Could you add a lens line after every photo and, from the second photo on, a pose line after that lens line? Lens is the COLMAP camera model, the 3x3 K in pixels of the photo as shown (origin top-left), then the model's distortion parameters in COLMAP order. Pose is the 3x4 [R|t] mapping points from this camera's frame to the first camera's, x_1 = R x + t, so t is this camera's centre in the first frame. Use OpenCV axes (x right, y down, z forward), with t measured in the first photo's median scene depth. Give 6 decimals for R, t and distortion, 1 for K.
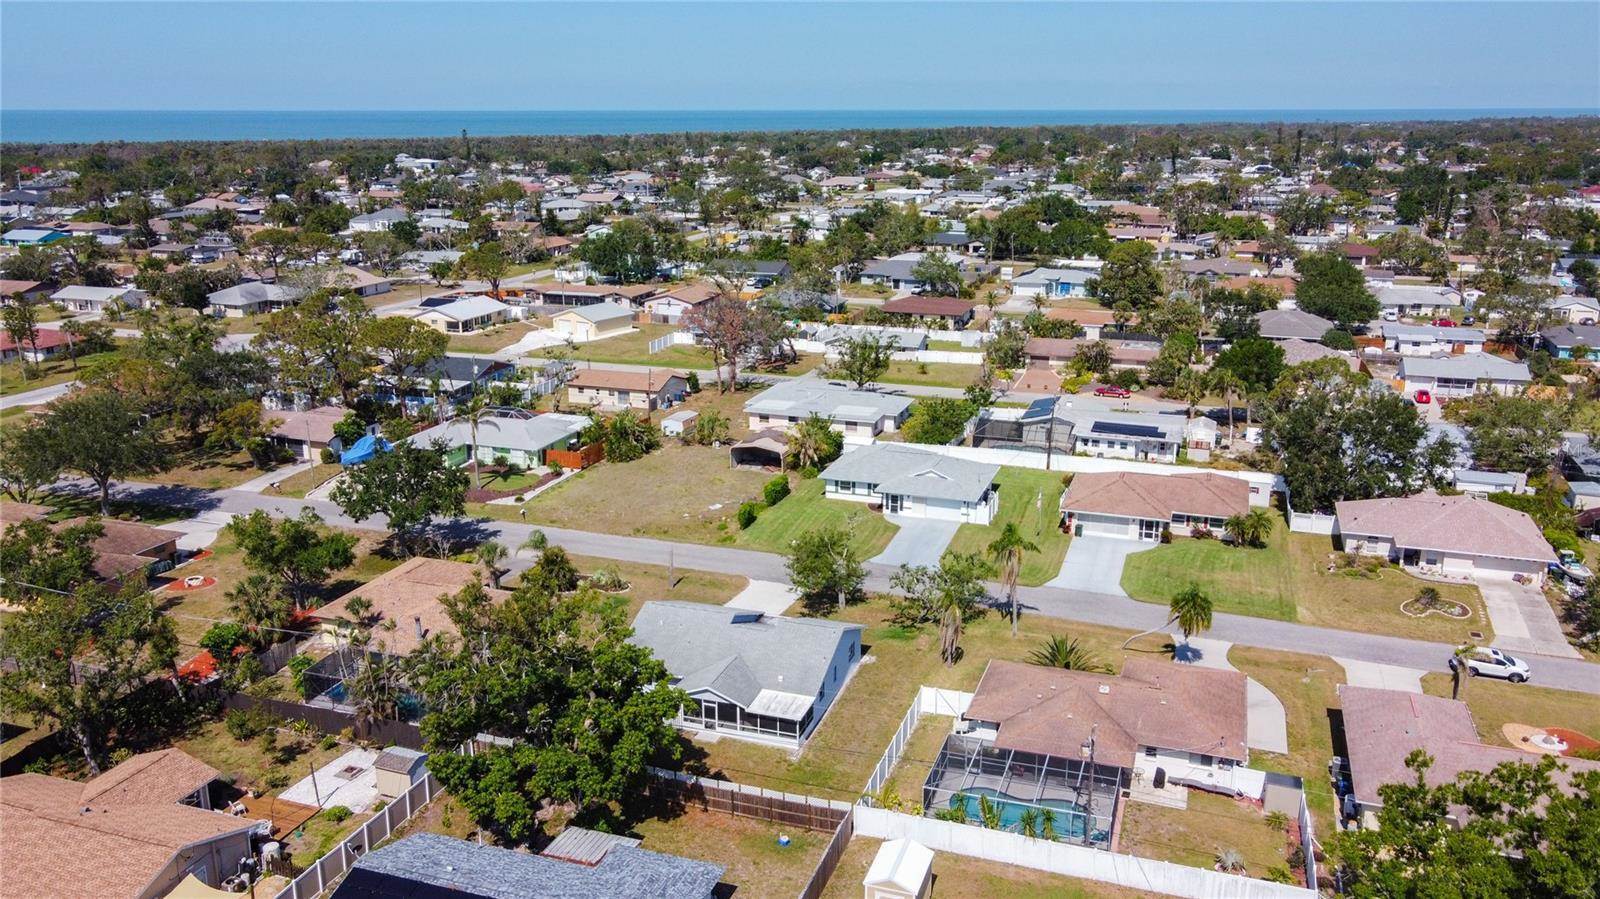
lens RADIAL K [[1272.5, 0, 800.0], [0, 1272.5, 449.5], [0, 0, 1]] dist [-0.018155, 0.085420]
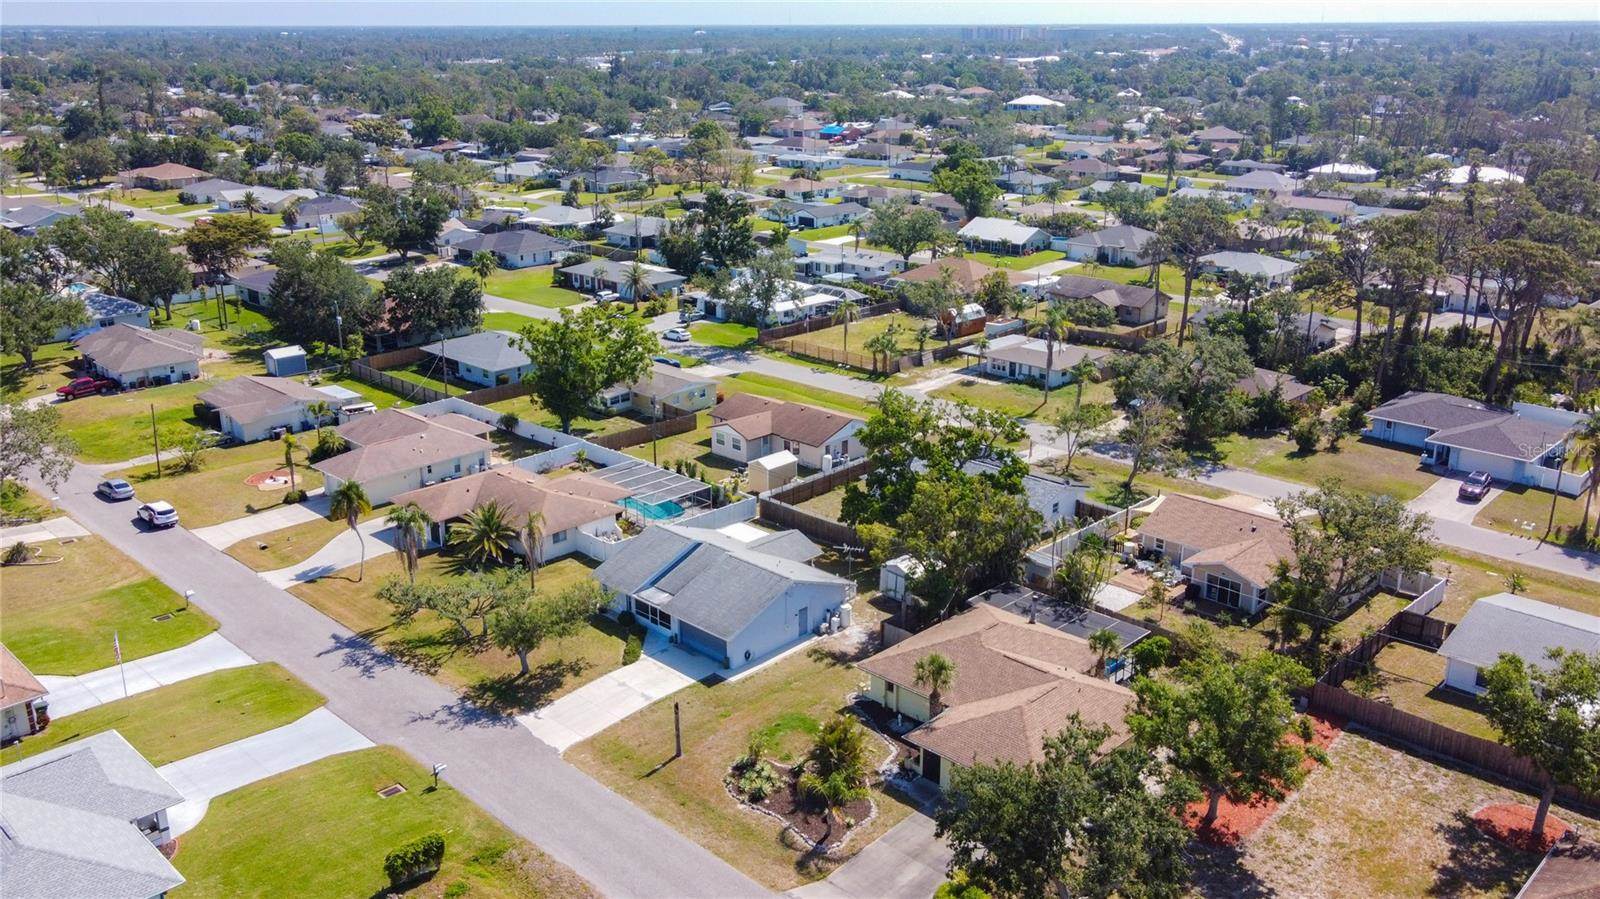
lens RADIAL K [[1272.5, 0, 800.0], [0, 1272.5, 449.5], [0, 0, 1]] dist [-0.018155, 0.085420]
pose [[-0.907488, -0.128677, 0.399885, -0.347999], [0.114601, 0.839986, 0.530368, -0.325468], [-0.404144, 0.527130, -0.747531, 1.173341]]
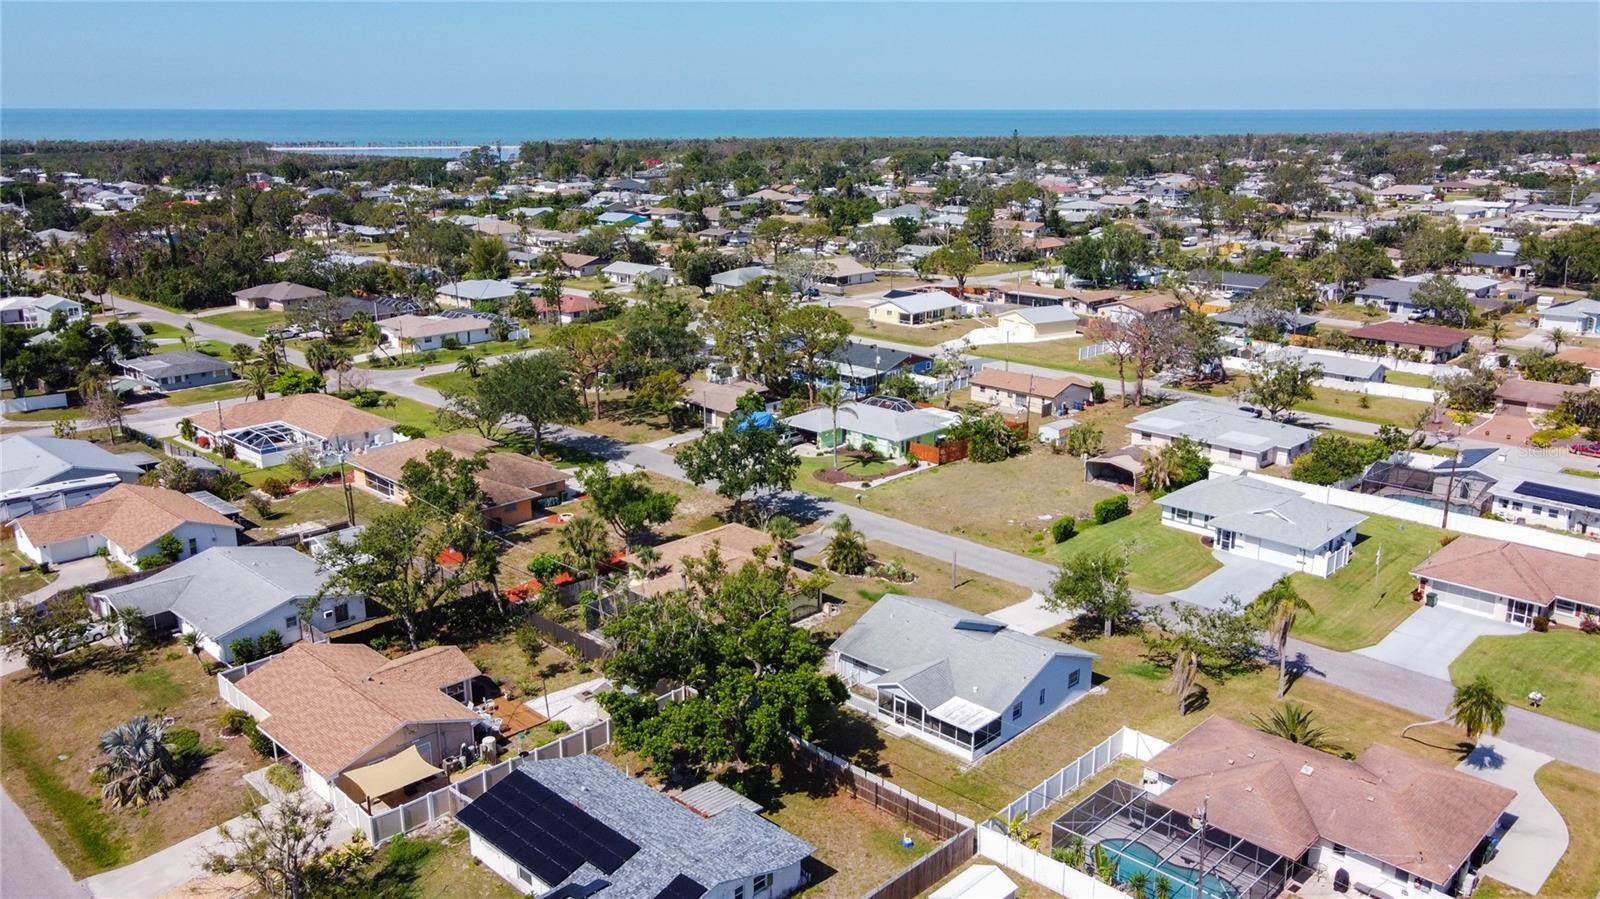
lens RADIAL K [[1261.3, 0, 800.0], [0, 1261.3, 449.5], [0, 0, 1]] dist [-0.003103, 0.047171]
pose [[0.904135, 0.115033, -0.411470, 0.160700], [-0.113910, 0.993115, 0.027344, -0.012776], [0.411782, 0.022148, 0.911013, 0.019867]]
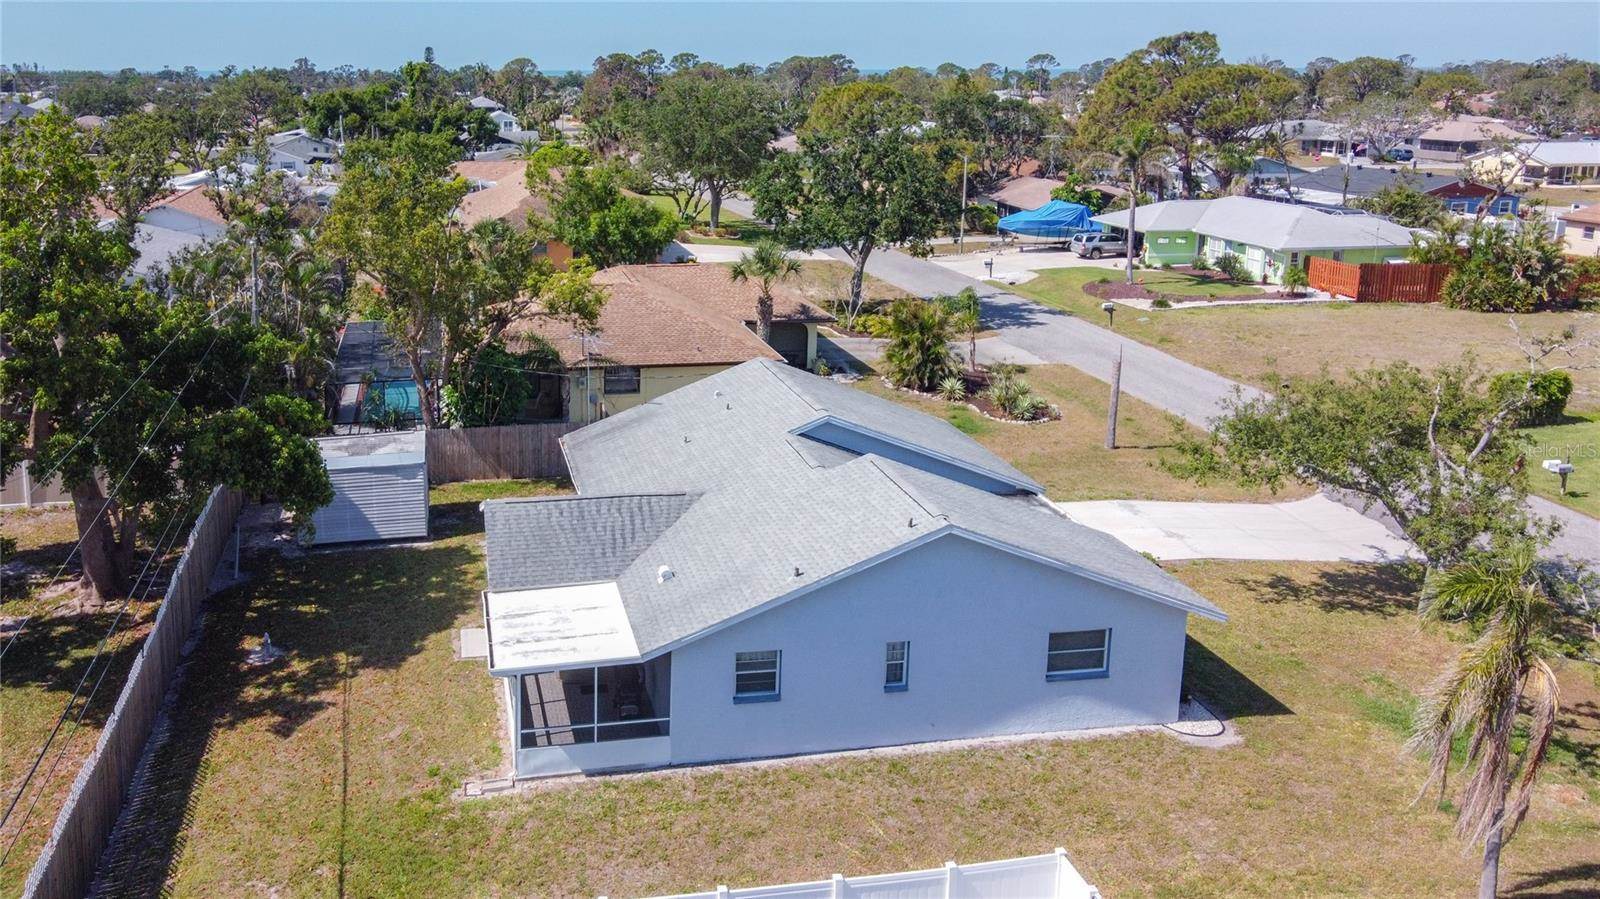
lens RADIAL K [[1283.0, 0, 623.0], [0, 1283.0, 291.9], [0, 0, 1]] dist [0.005087, 0.017400]
pose [[0.458100, 0.154161, -0.875430, 0.165934], [-0.233285, 0.971176, 0.048947, 0.062488], [0.857742, 0.181802, 0.480860, 0.532189]]
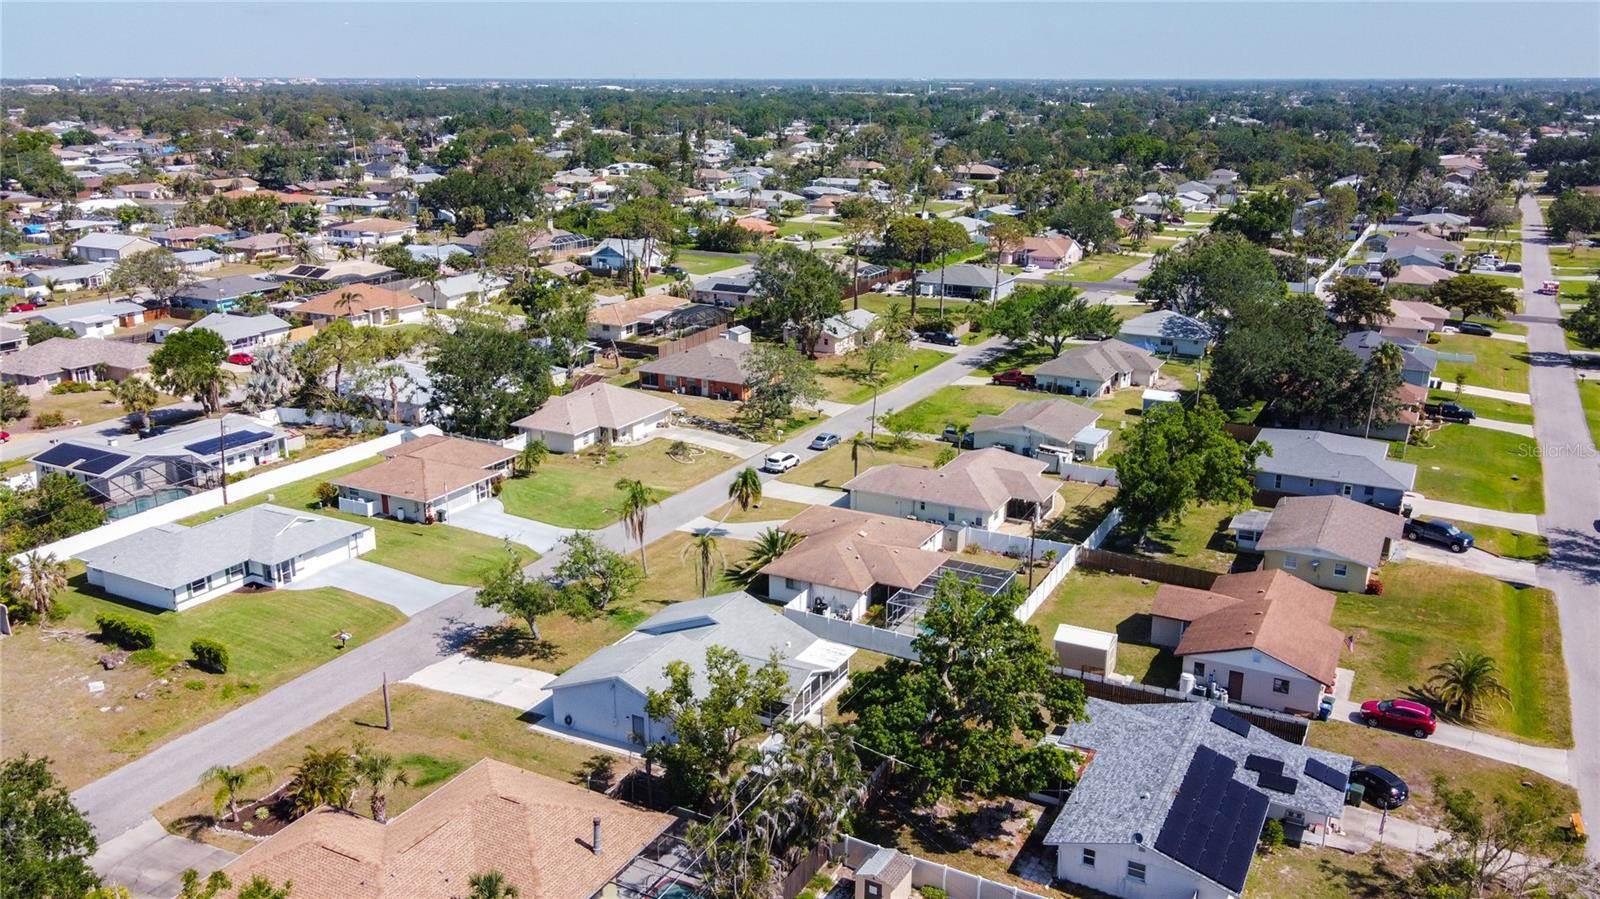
lens RADIAL K [[1272.5, 0, 800.0], [0, 1272.5, 449.5], [0, 0, 1]] dist [-0.018155, 0.085420]
pose [[0.144947, -0.276840, 0.949921, -0.610299], [0.259868, 0.937007, 0.233423, -0.130780], [-0.954704, 0.213020, 0.207758, 0.486590]]
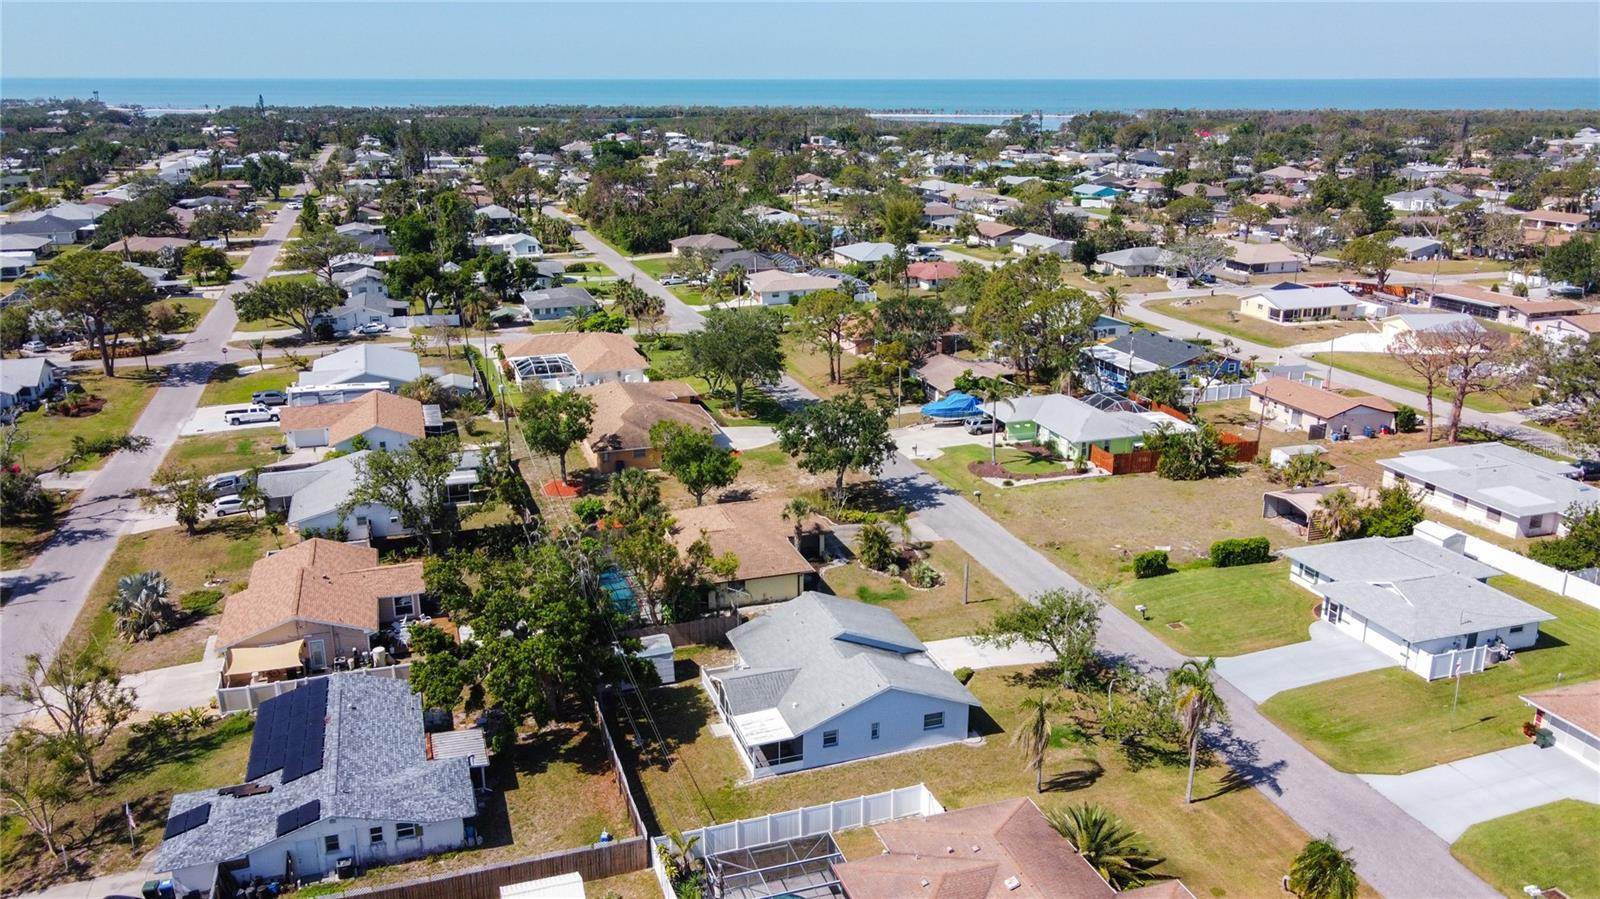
lens RADIAL K [[1239.1, 0, 800.0], [0, 1239.1, 449.5], [0, 0, 1]] dist [0.001776, 0.028729]
pose [[0.606685, 0.233567, -0.759855, 0.410502], [-0.210595, 0.968933, 0.129690, -0.077760], [0.766540, 0.081341, 0.637025, 0.265679]]
